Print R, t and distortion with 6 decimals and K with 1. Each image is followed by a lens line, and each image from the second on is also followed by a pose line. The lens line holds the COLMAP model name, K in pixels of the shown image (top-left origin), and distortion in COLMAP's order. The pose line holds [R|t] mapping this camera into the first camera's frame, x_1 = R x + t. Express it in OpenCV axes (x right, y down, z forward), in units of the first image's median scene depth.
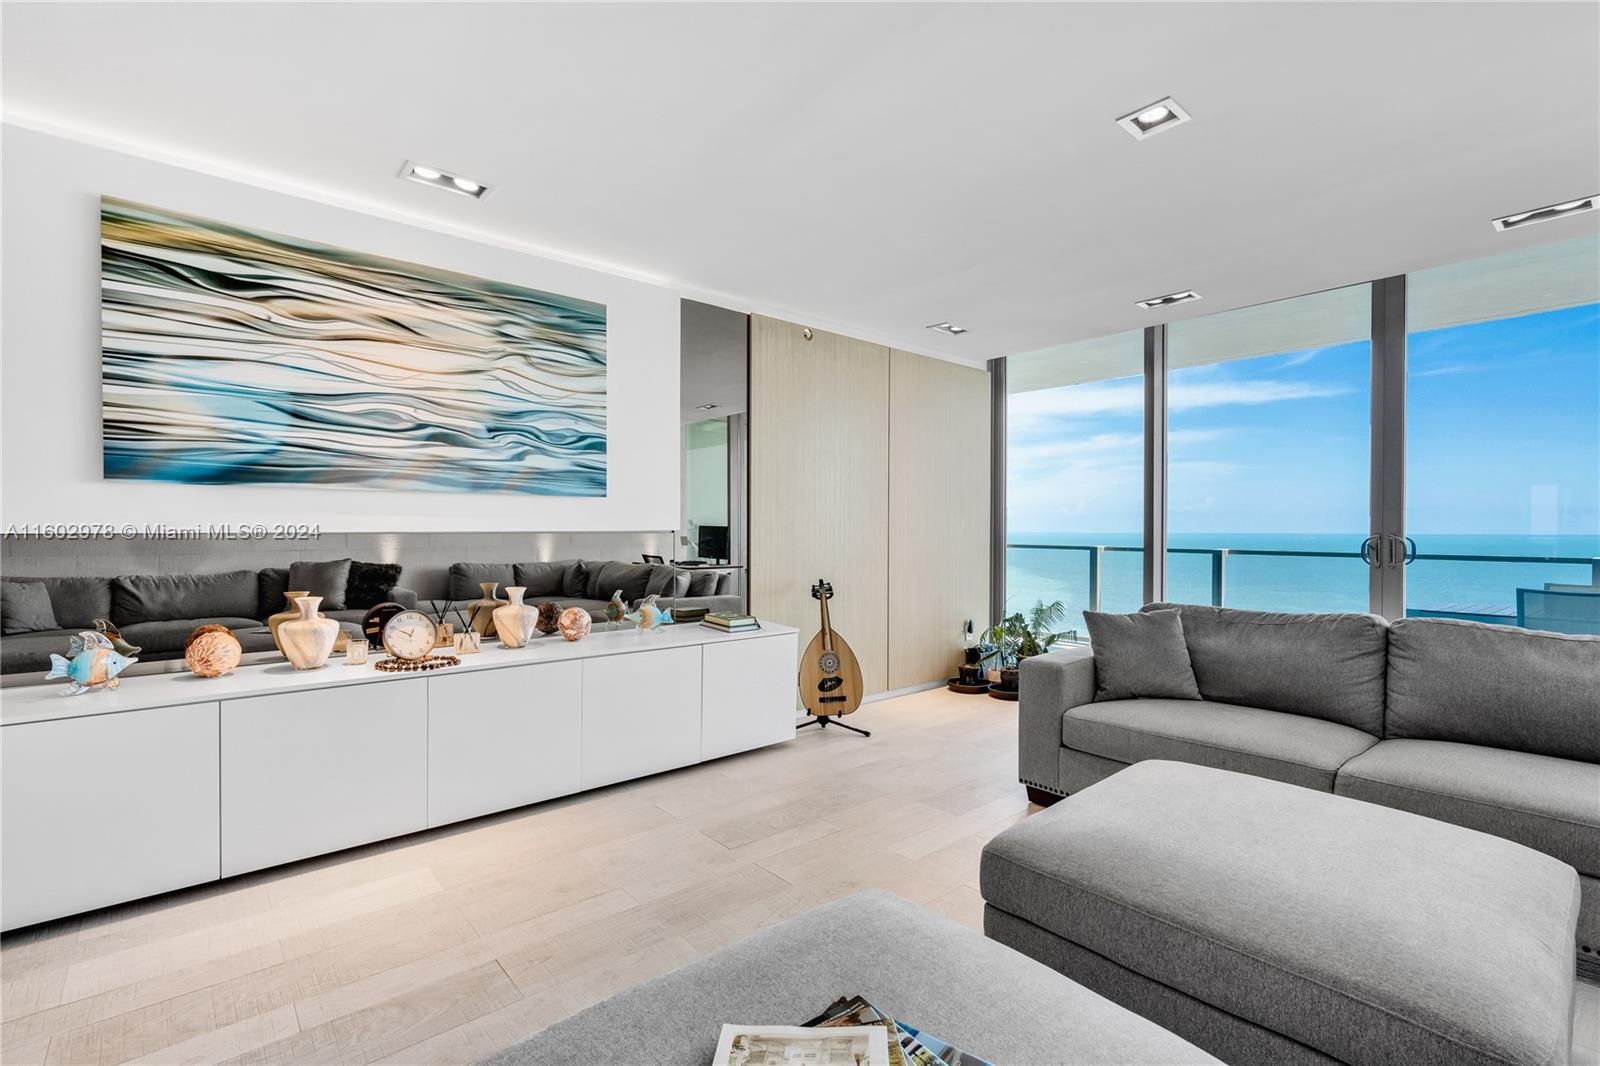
lens RADIAL K [[726.0, 0, 802.8], [0, 726.0, 536.8], [0, 0, 1]] dist [-0.003270, 0.000968]
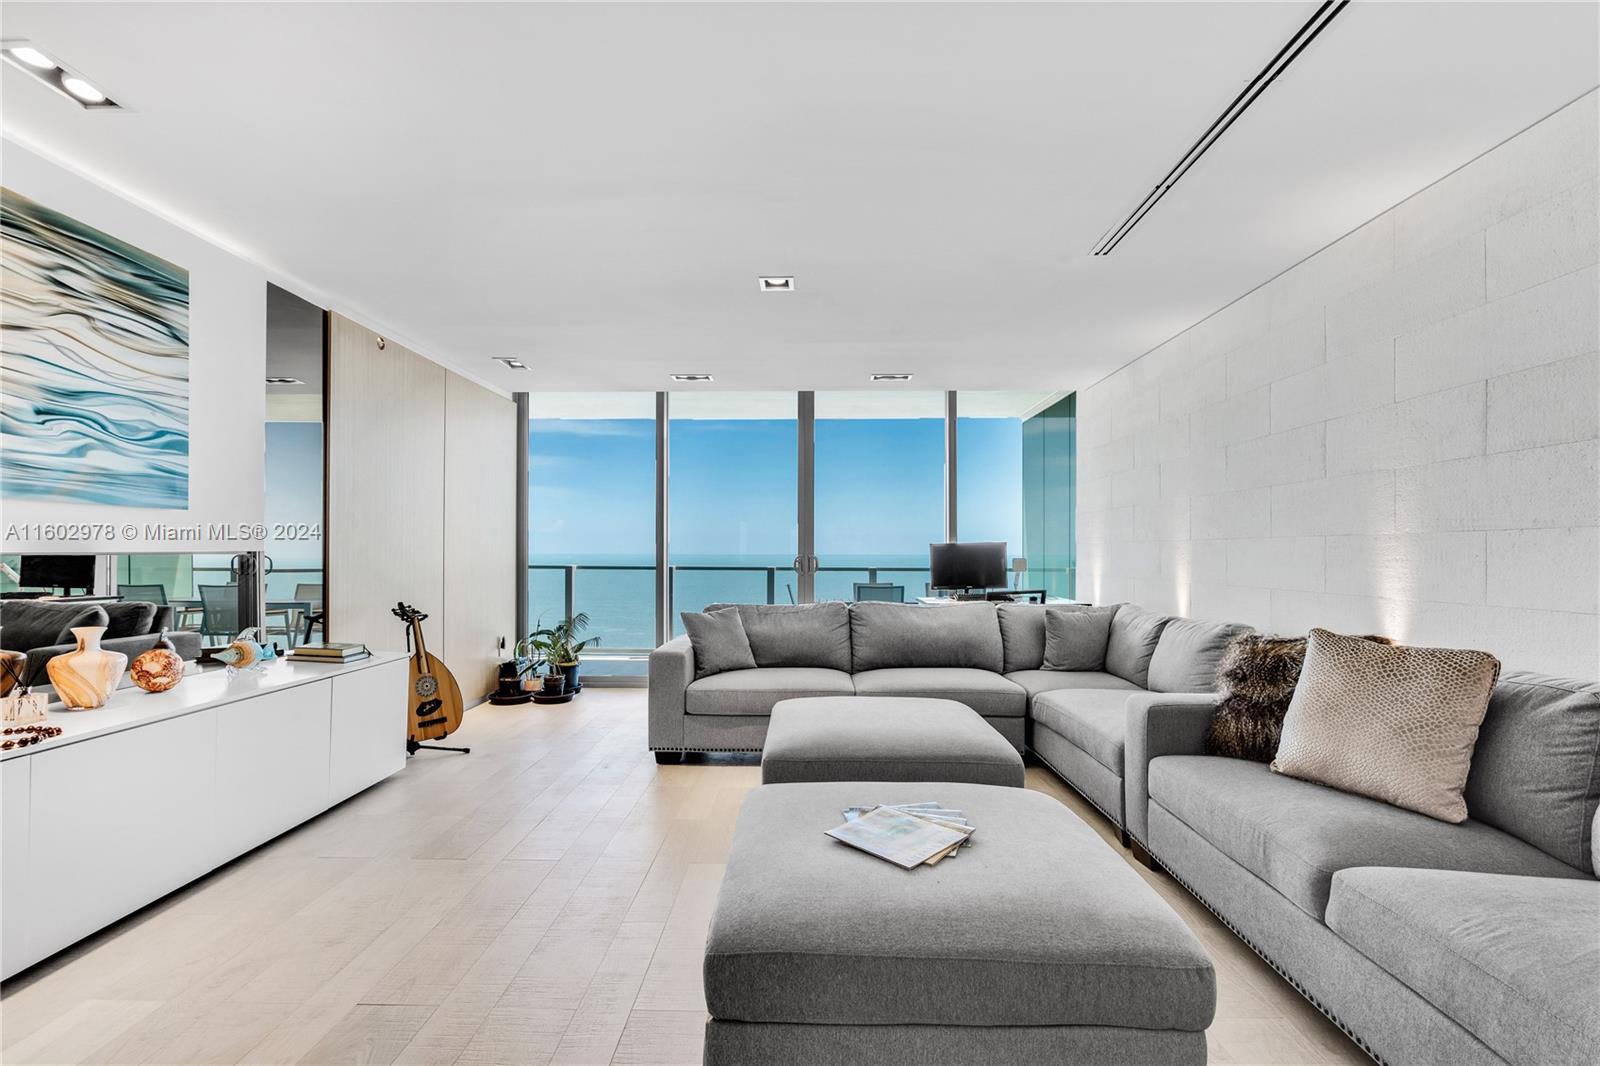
lens RADIAL K [[734.0, 0, 795.0], [0, 734.0, 553.4], [0, 0, 1]] dist [0.000173, 0.000708]
pose [[0.667858, -0.001118, 0.744288, -0.442476], [0.005639, 0.999978, -0.003558, 0.000351], [-0.744267, 0.006574, 0.667849, -0.042870]]
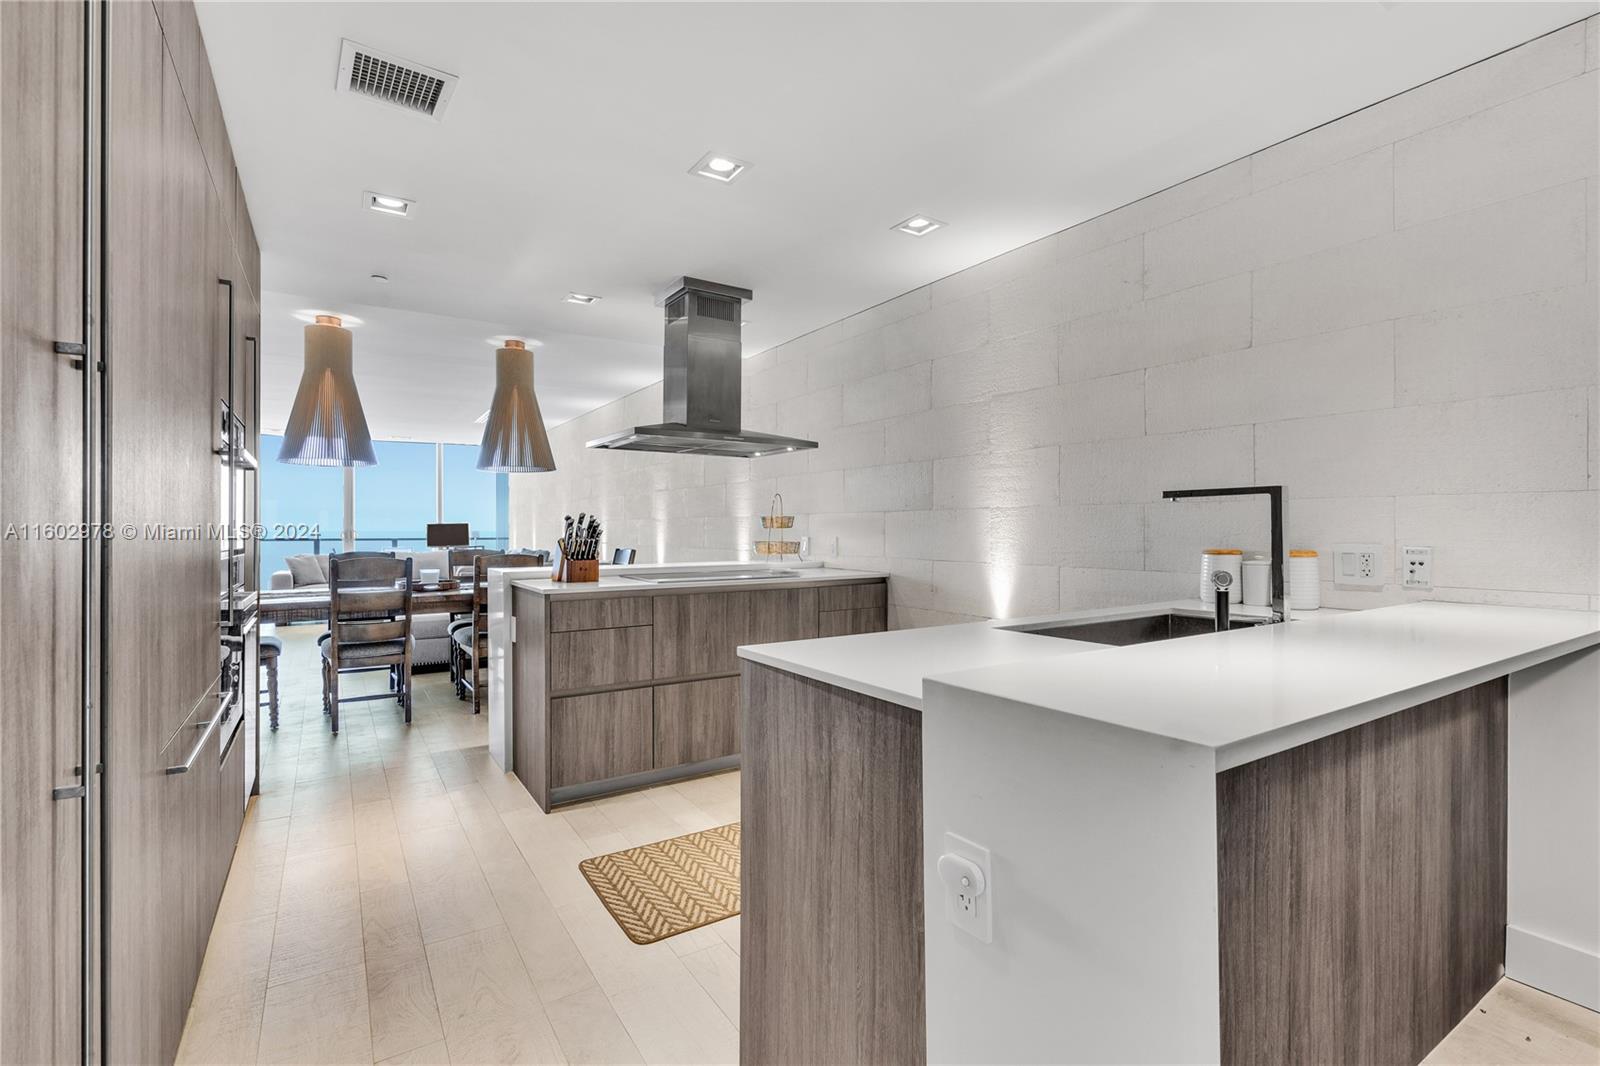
lens RADIAL K [[731.4, 0, 782.0], [0, 731.4, 520.6], [0, 0, 1]] dist [0.000236, 0.000050]
pose [[0.146935, 0.008727, 0.989108, -1.965151], [0.009784, 0.999899, -0.010276, 0.009234], [-0.989098, 0.011188, 0.146835, -1.192566]]
